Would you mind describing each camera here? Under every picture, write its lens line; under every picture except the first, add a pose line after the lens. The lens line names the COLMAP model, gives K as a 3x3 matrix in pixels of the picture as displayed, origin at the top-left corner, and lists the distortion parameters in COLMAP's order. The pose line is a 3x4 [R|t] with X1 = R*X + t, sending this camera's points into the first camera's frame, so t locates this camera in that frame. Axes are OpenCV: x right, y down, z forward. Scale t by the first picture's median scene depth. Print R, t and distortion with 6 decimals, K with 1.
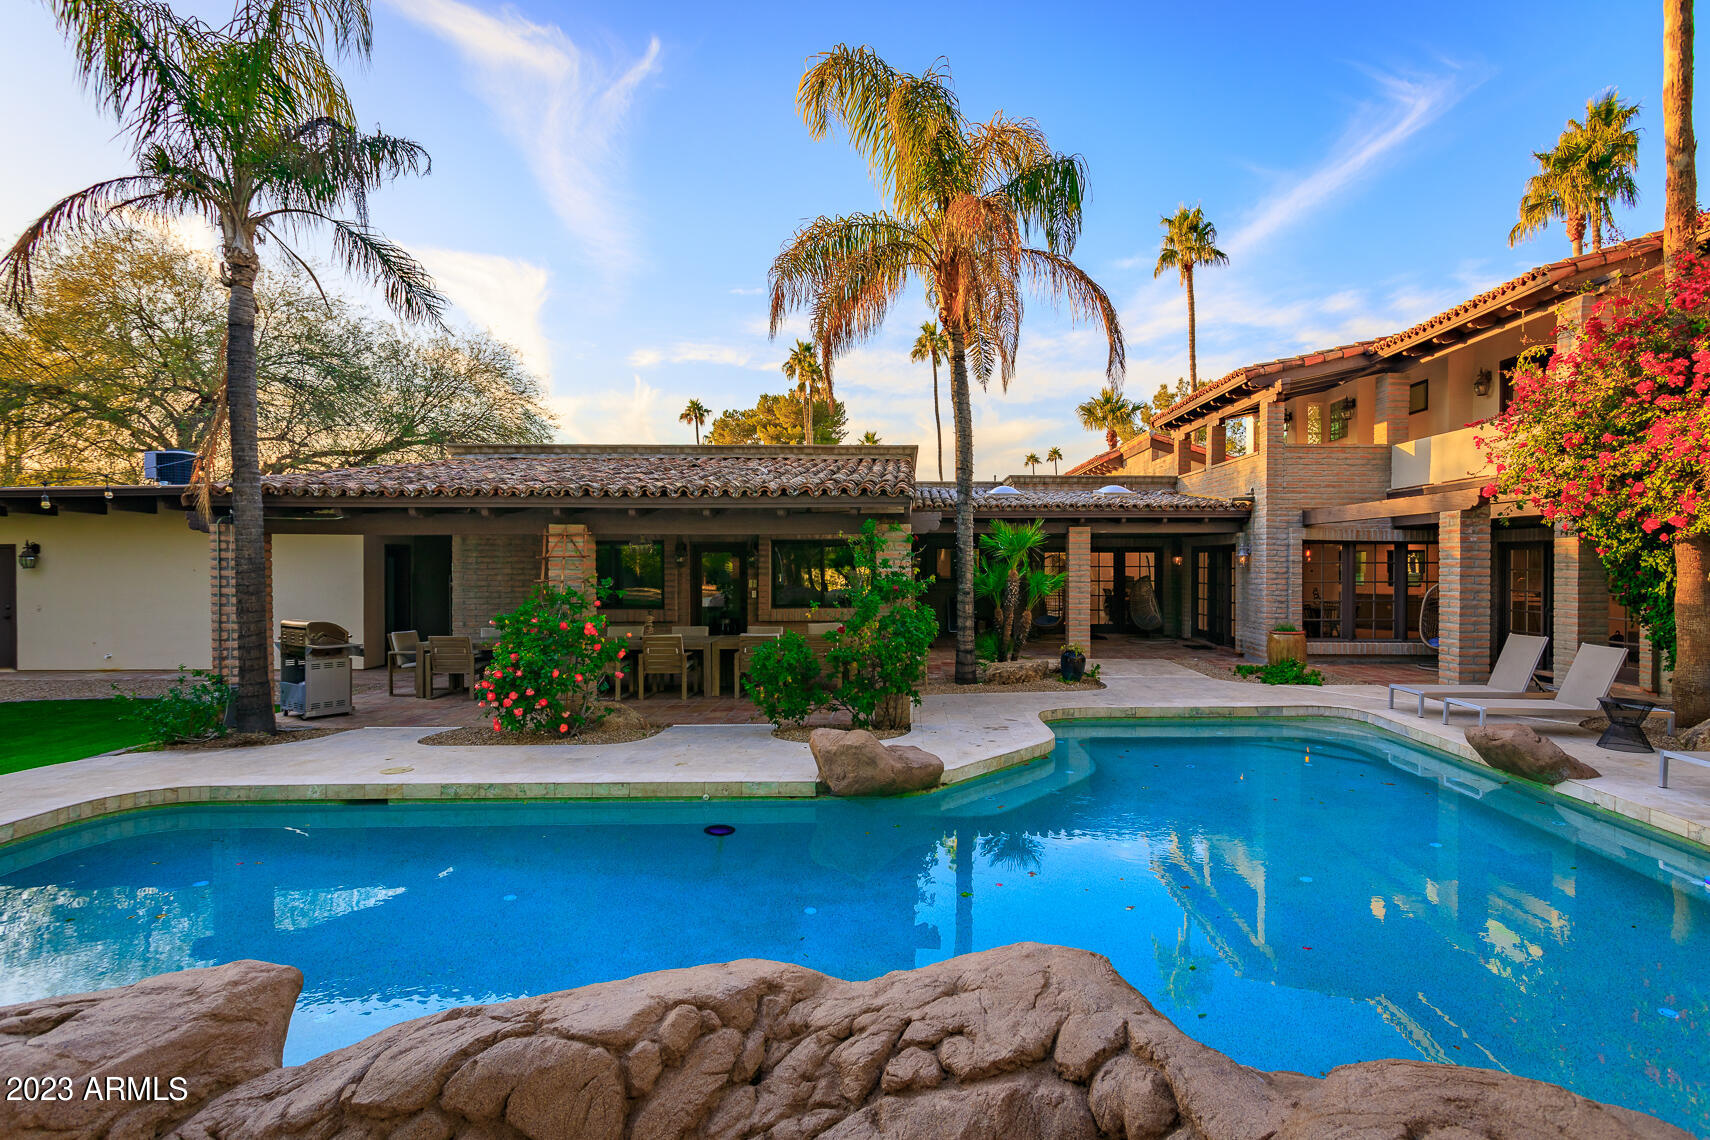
lens RADIAL K [[846.5, 0, 920.7], [0, 846.5, 575.6], [0, 0, 1]] dist [-0.000739, 0.000327]
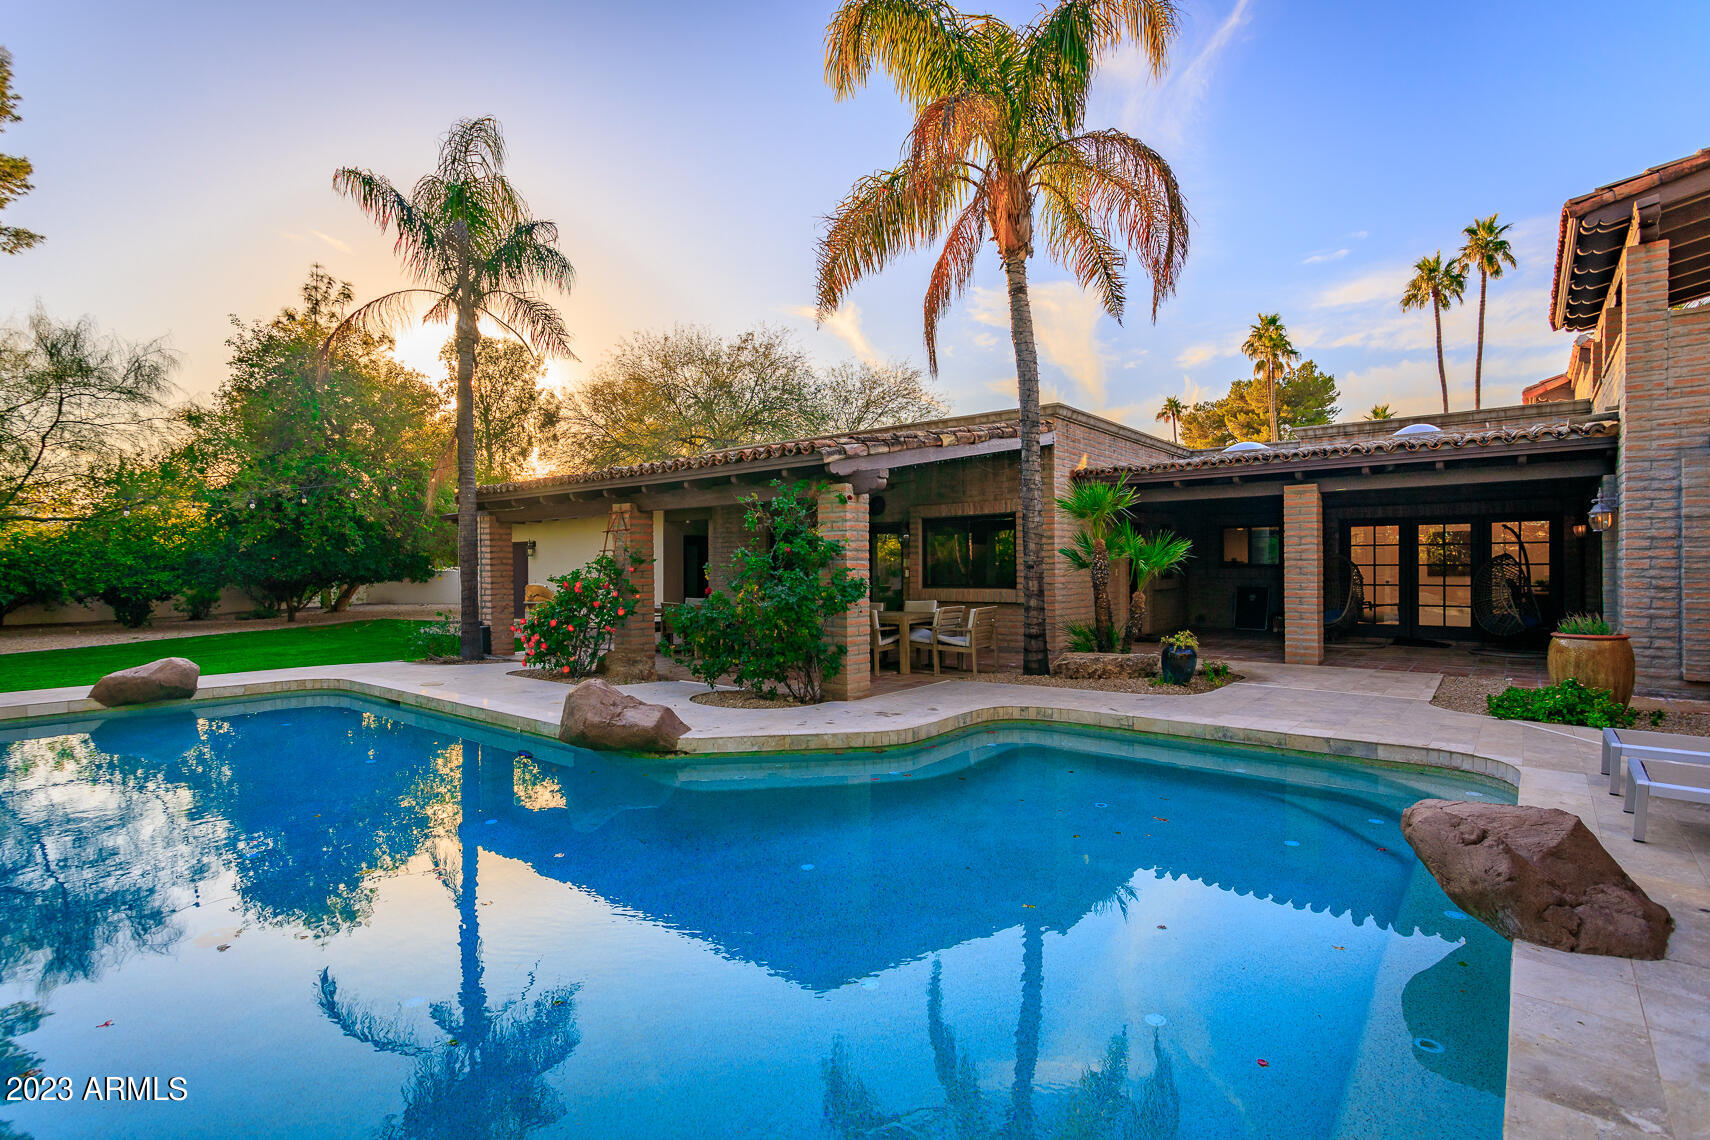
lens RADIAL K [[815.6, 0, 855.0], [0, 815.6, 570.0], [0, 0, 1]] dist [0.016080, 0.000113]
pose [[0.761635, -0.002092, -0.648002, 0.425312], [-0.006317, 0.999923, -0.010653, 0.031845], [0.647975, 0.012207, 0.761564, 0.250780]]
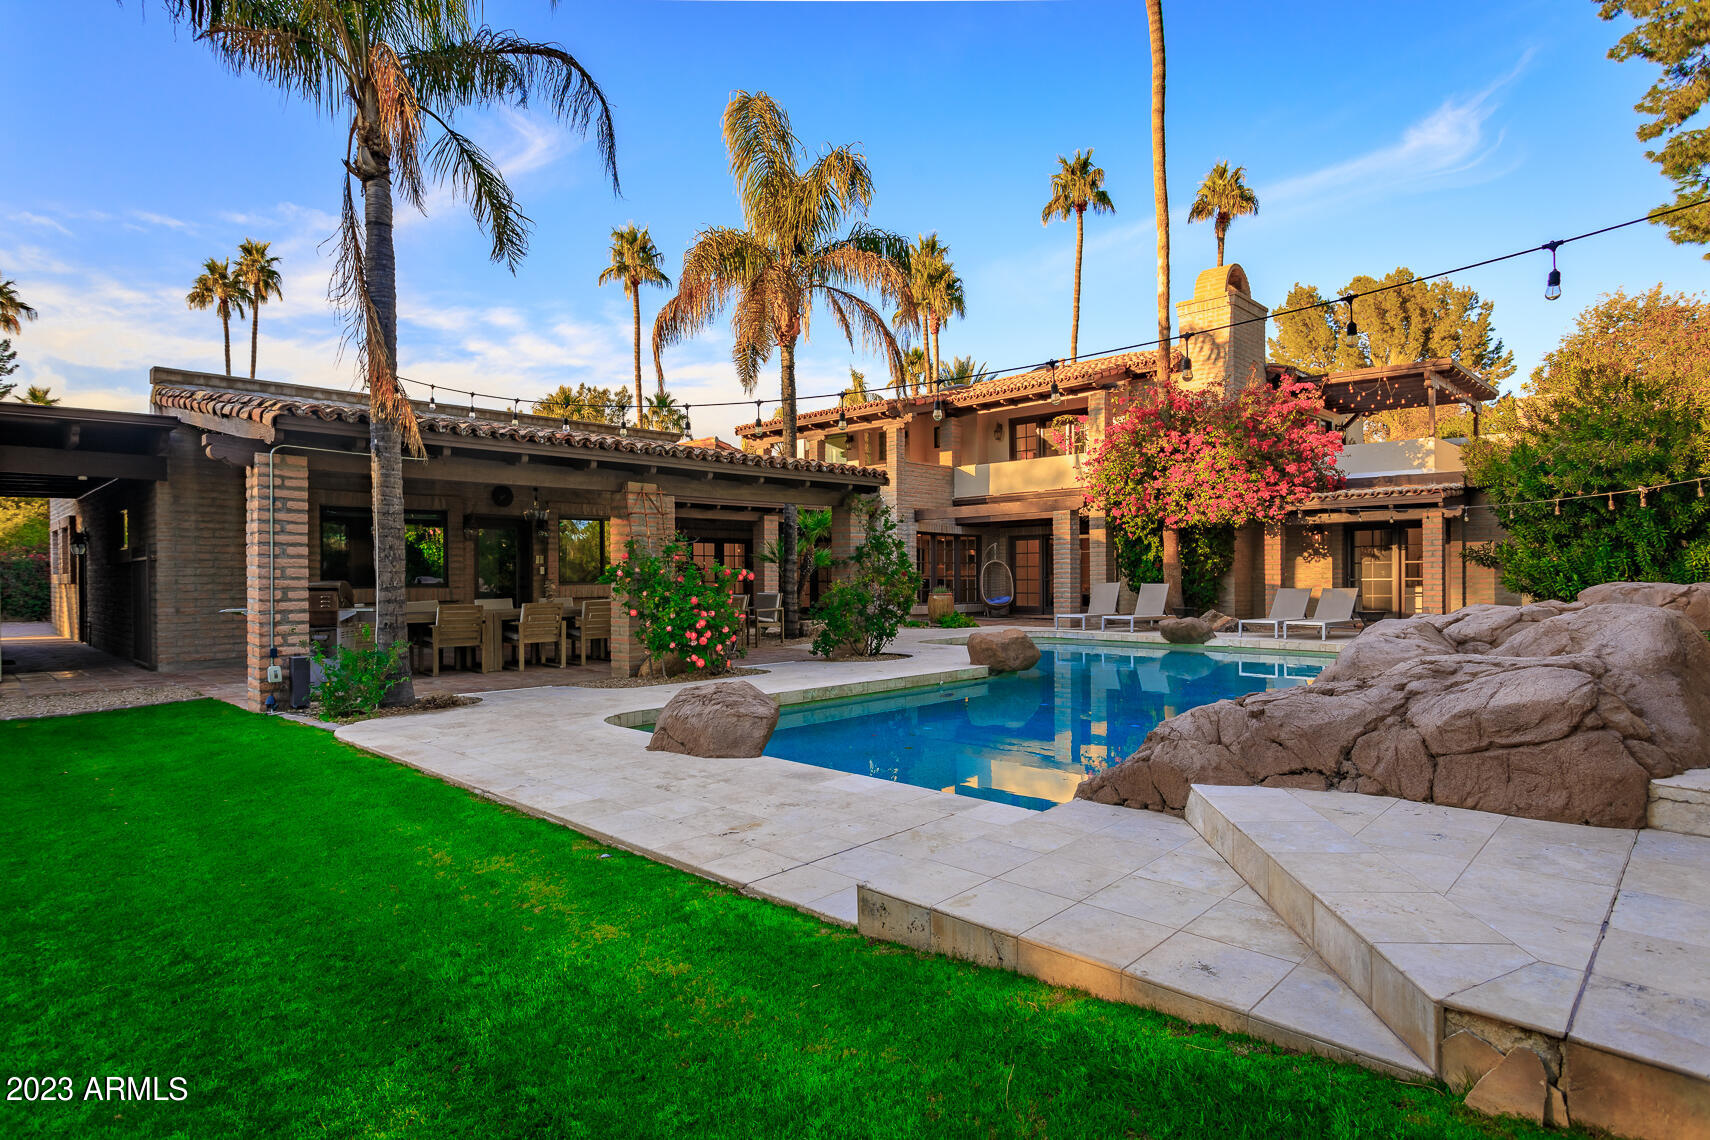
lens RADIAL K [[915.8, 0, 855.0], [0, 915.8, 570.0], [0, 0, 1]] dist [-0.003756, -0.001156]
pose [[0.716481, -0.000719, 0.697606, -0.648735], [0.019653, 0.999623, -0.019154, 0.046851], [-0.697330, 0.027434, 0.716225, 0.006327]]
